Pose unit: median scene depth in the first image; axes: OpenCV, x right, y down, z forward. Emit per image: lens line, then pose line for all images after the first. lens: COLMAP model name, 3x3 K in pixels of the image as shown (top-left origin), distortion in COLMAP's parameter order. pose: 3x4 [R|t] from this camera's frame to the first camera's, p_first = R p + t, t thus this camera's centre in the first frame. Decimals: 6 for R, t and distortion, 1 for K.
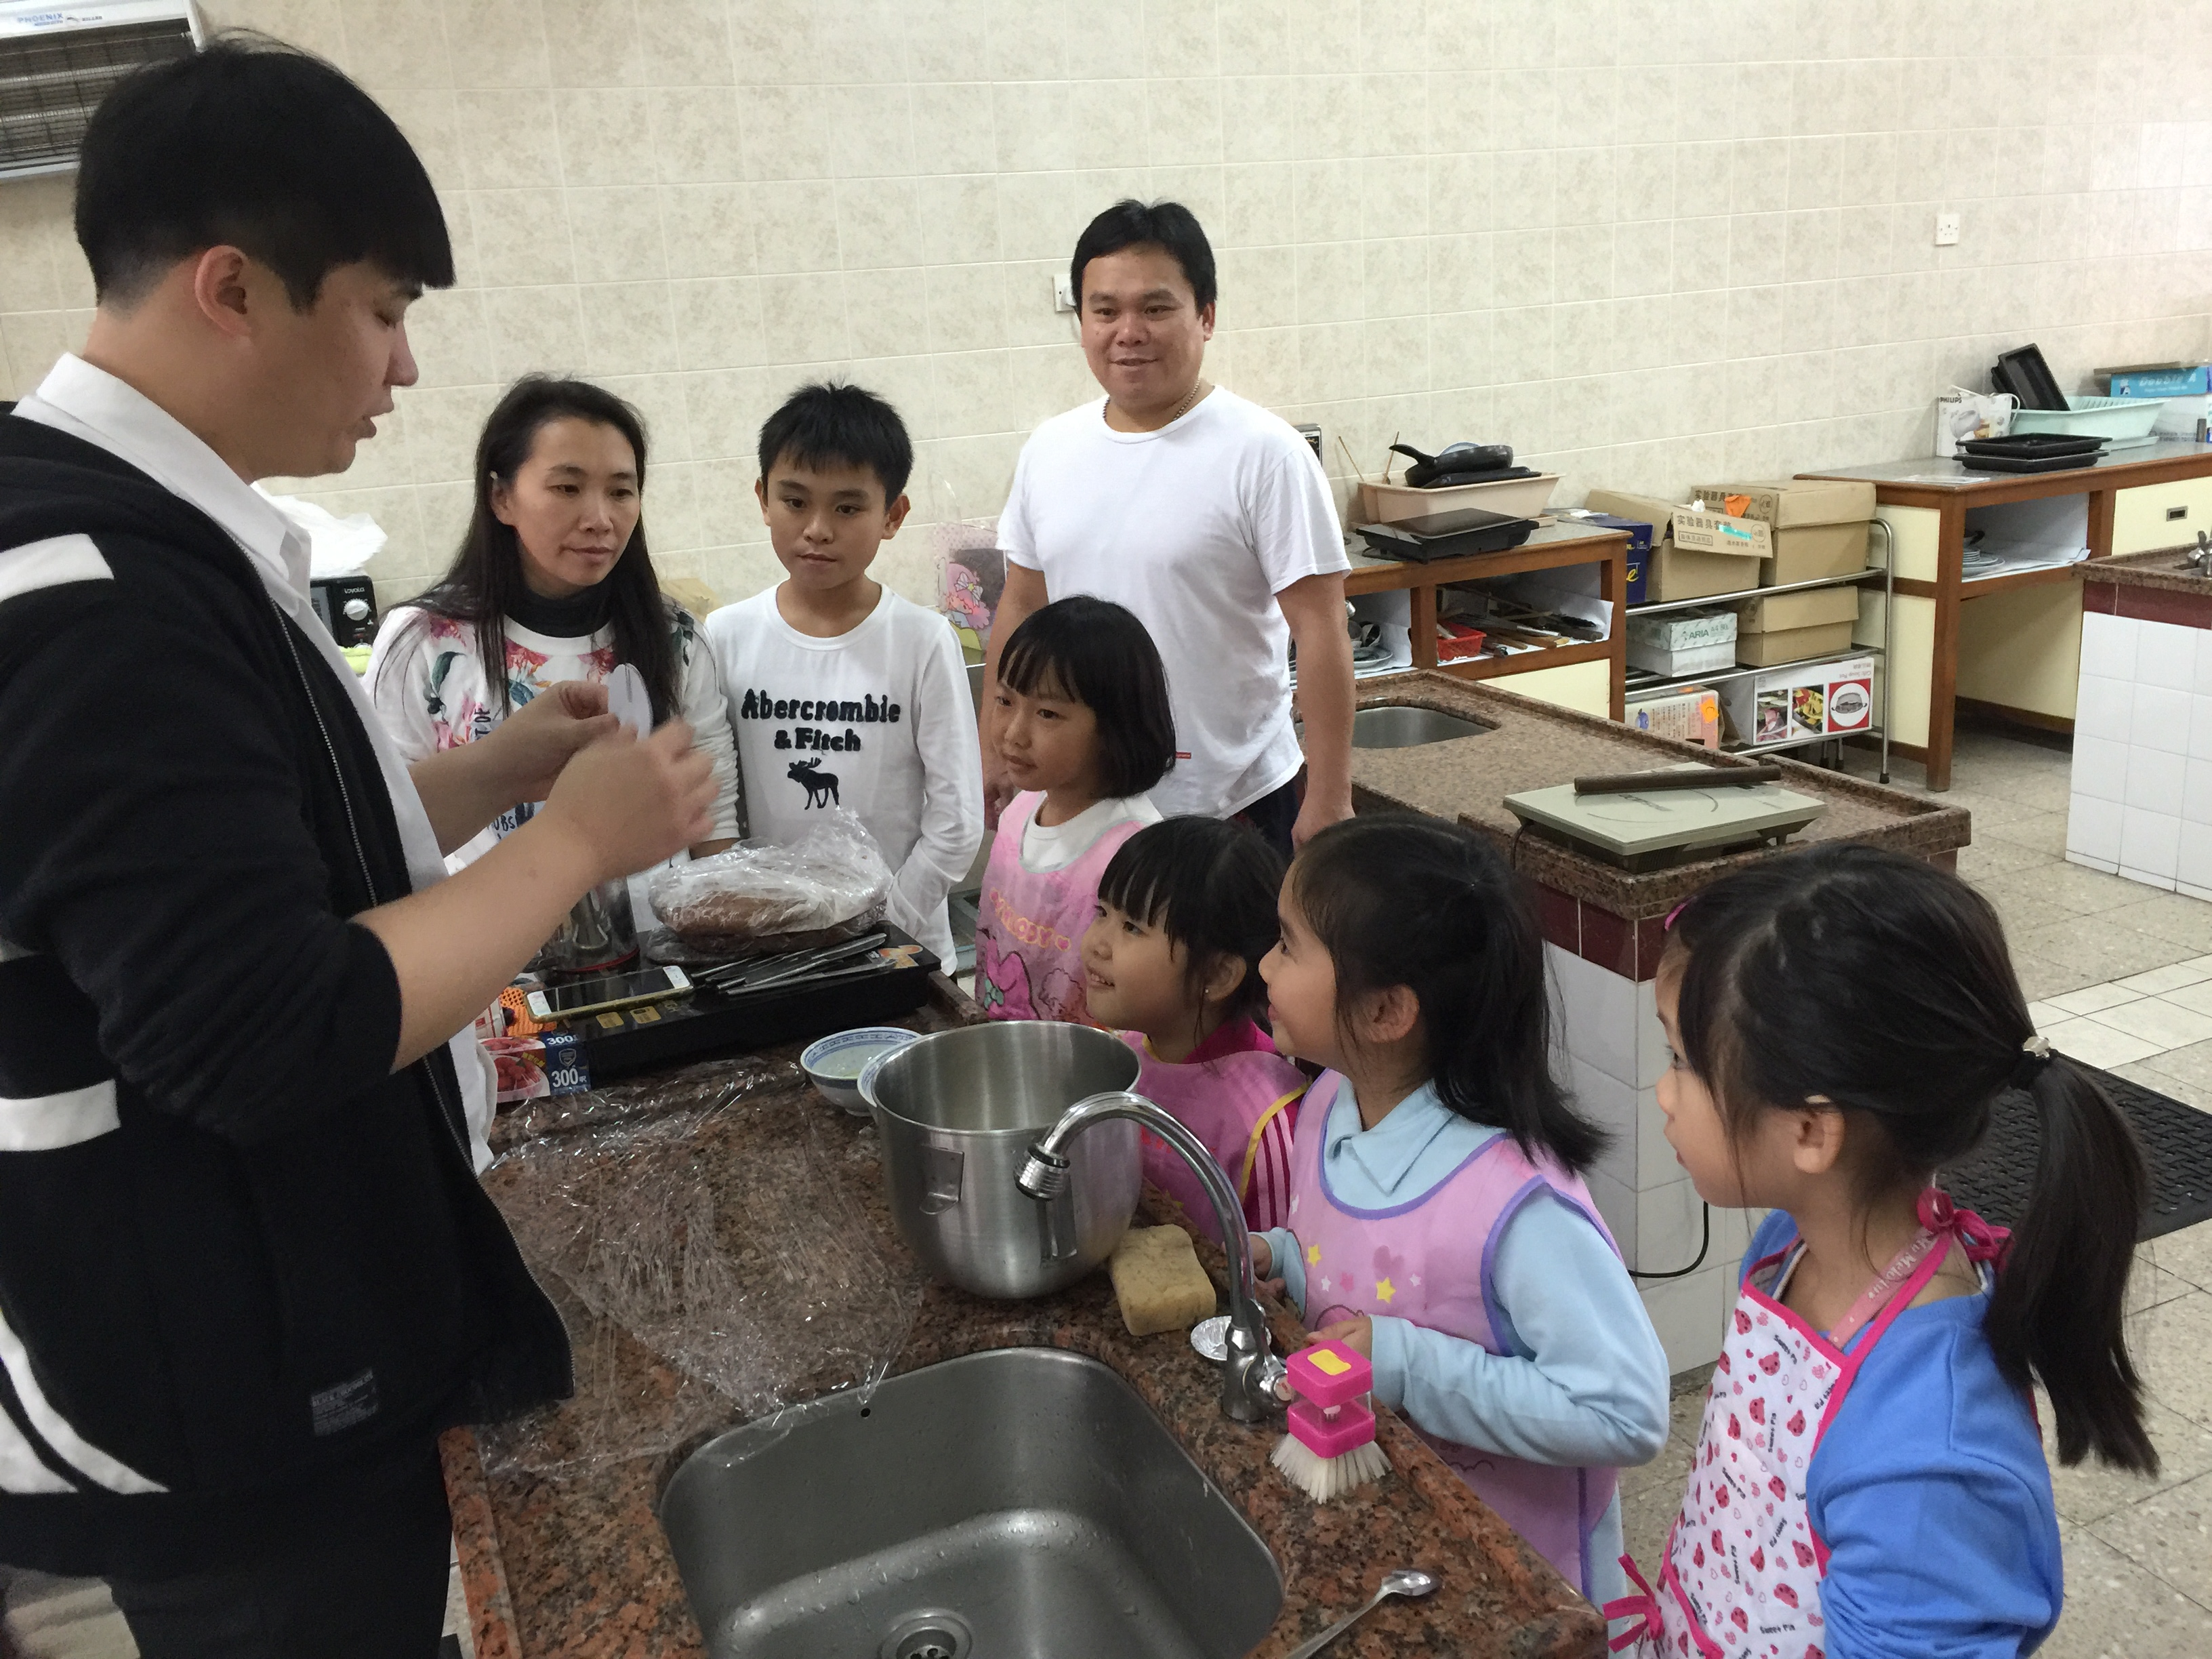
lens RADIAL K [[2044.6, 0, 1106.0], [0, 2044.6, 829.5], [0, 0, 1]] dist [0.058477, -0.016362]
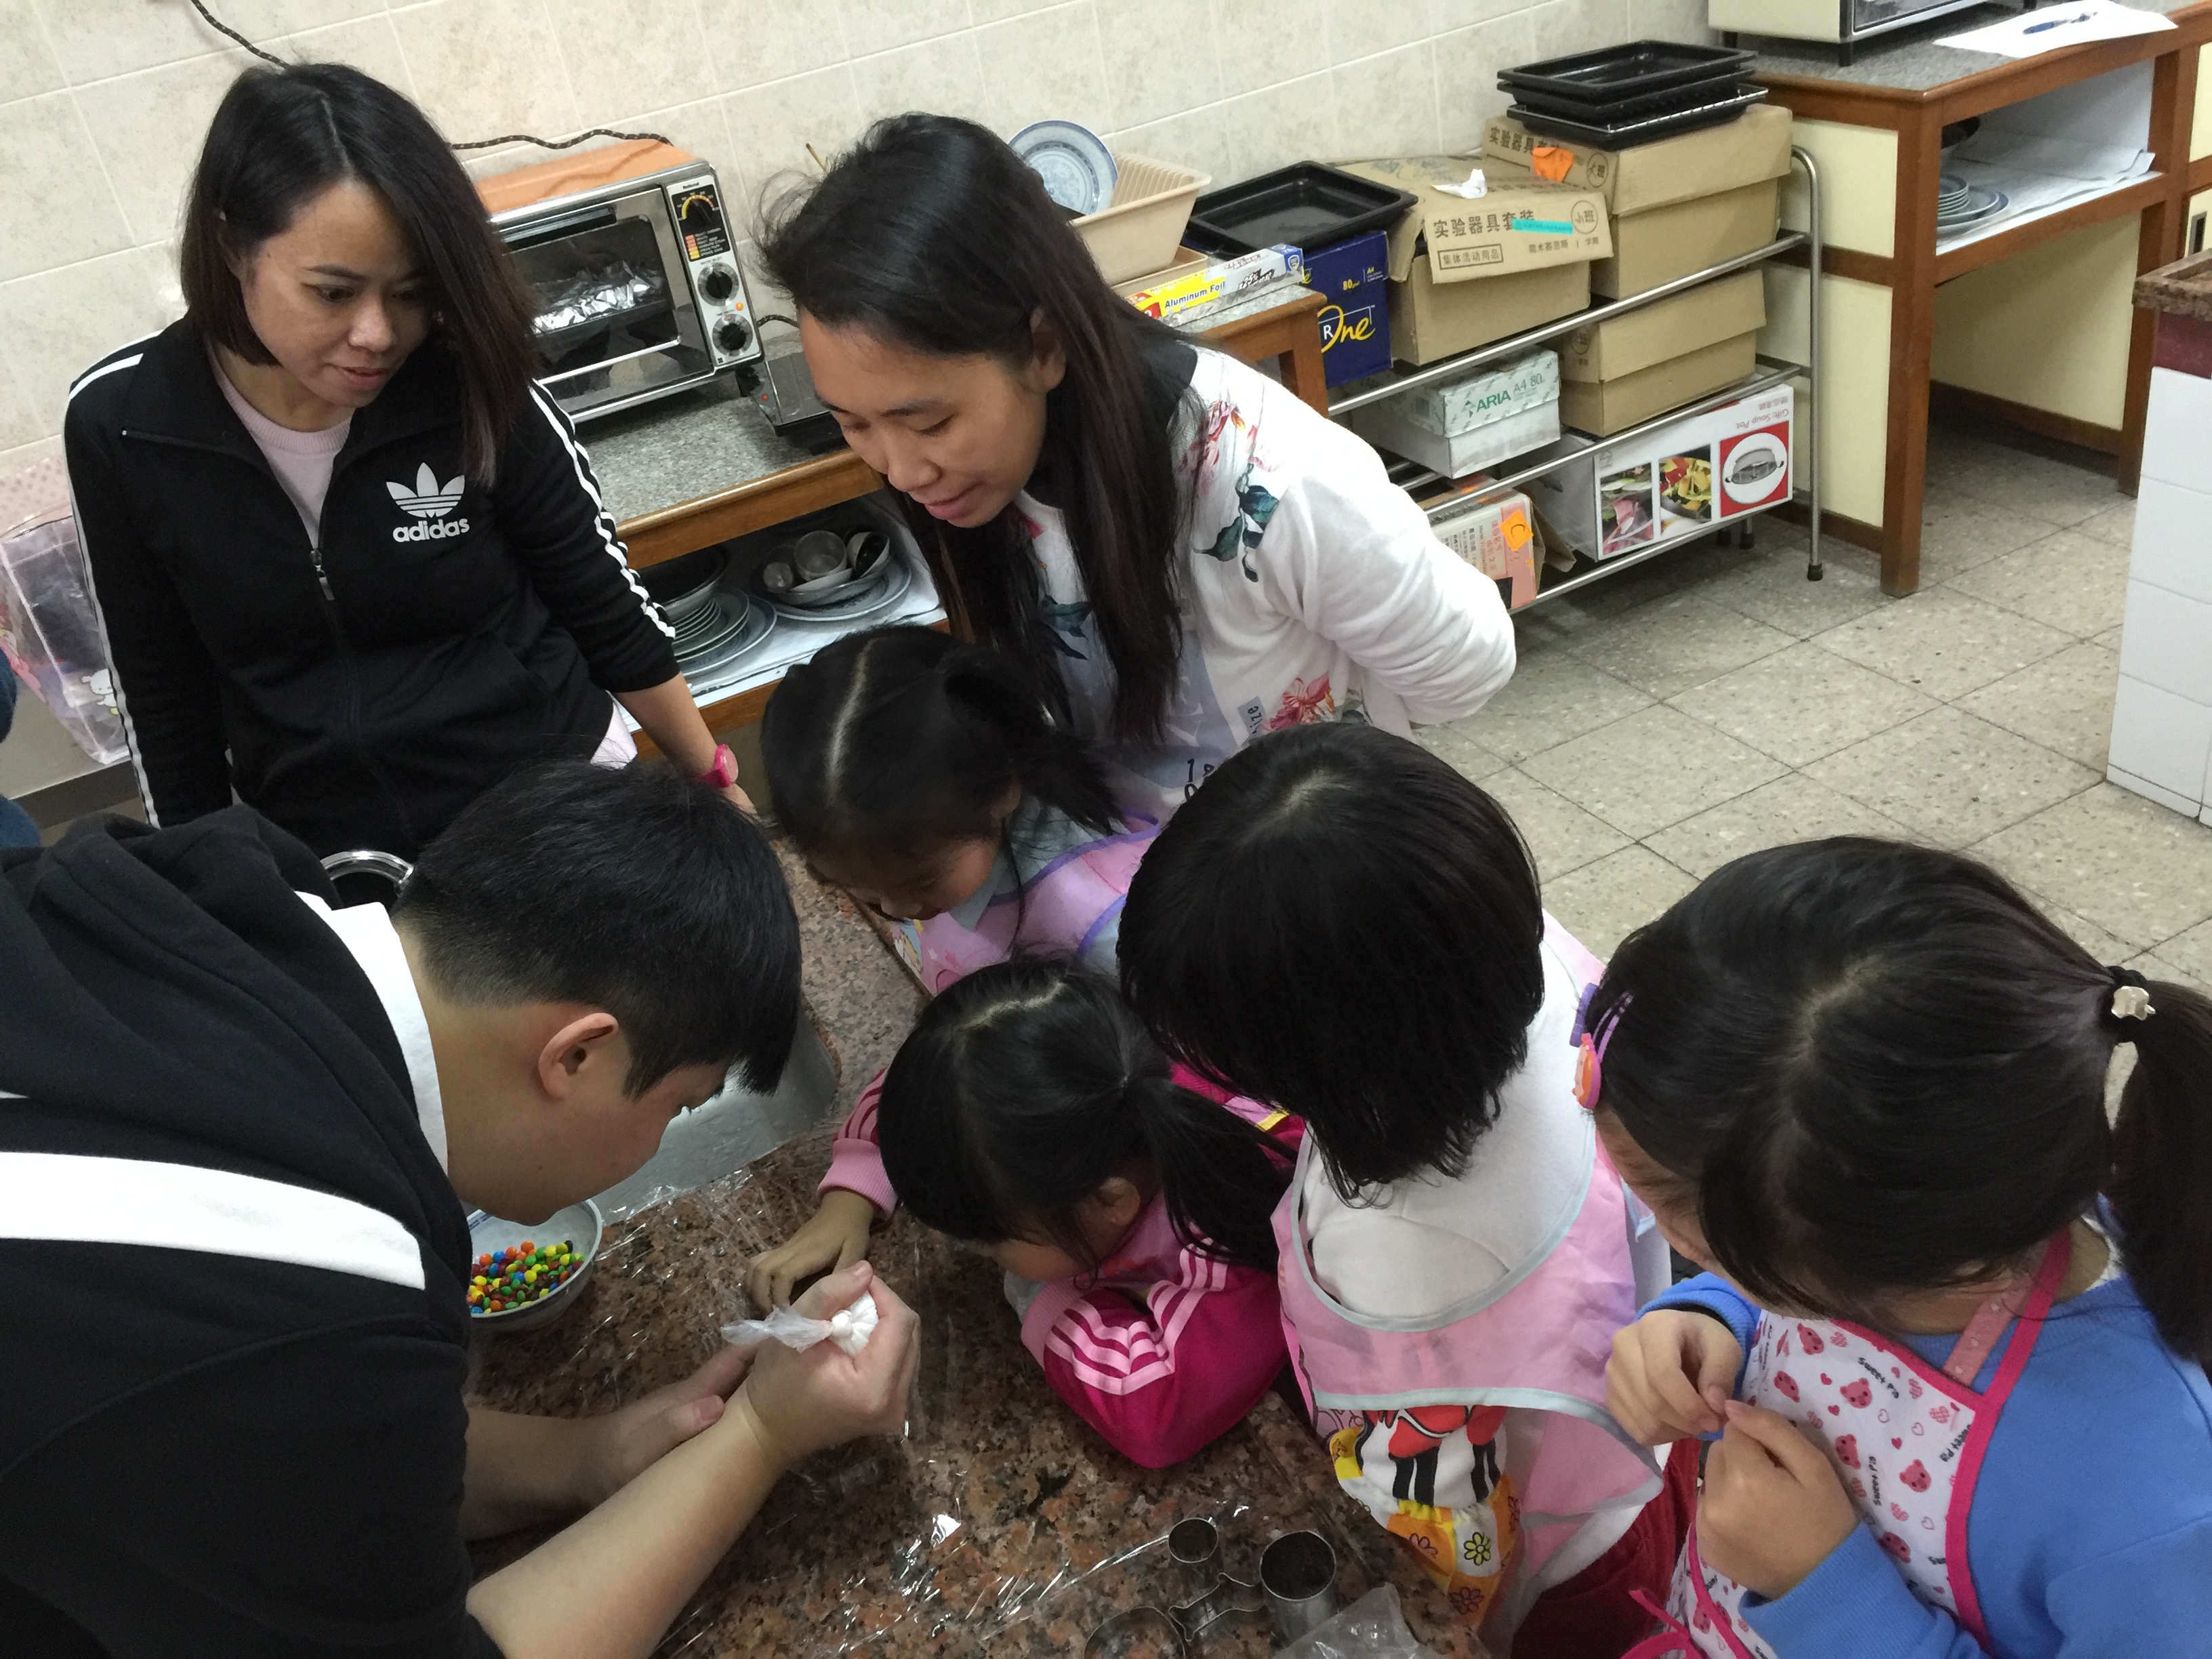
lens RADIAL K [[2044.6, 0, 1106.0], [0, 2044.6, 829.5], [0, 0, 1]] dist [0.058477, -0.016362]
pose [[0.994157, -0.106206, -0.019306, 0.170634], [0.107599, 0.960645, 0.256094, -0.136331], [-0.008653, -0.256675, 0.966459, 0.384247]]
